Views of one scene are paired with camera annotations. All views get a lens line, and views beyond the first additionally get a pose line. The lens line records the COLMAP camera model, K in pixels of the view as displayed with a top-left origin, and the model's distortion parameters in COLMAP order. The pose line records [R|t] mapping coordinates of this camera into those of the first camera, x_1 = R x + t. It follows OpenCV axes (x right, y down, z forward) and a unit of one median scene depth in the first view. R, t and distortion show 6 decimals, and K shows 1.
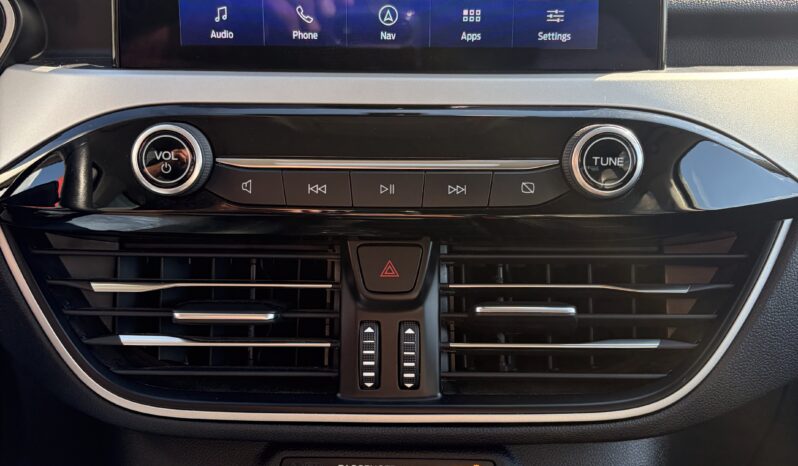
lens RADIAL K [[785.6, 0, 383.5], [0, 785.6, 232.2], [0, 0, 1]] dist [0.050055, -0.010673]
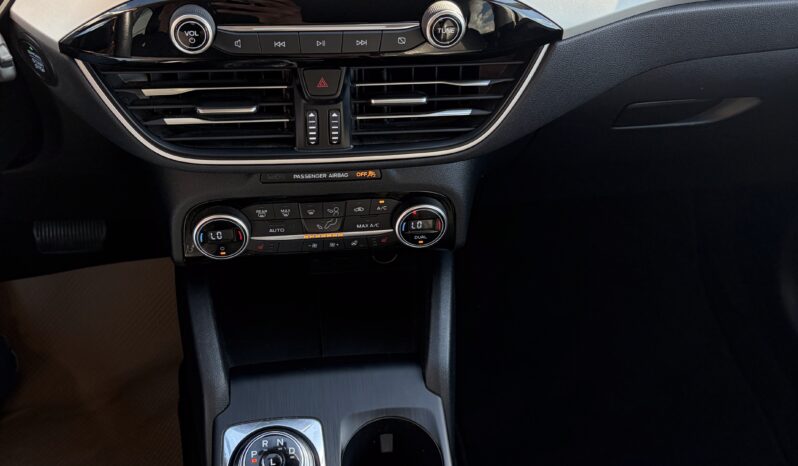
lens RADIAL K [[785.6, 0, 383.5], [0, 785.6, 232.2], [0, 0, 1]] dist [0.050055, -0.010673]
pose [[0.991217, -0.057439, 0.119123, -0.084012], [-0.009353, 0.868052, 0.496385, -0.525083], [-0.131916, -0.493139, 0.859891, -0.670903]]
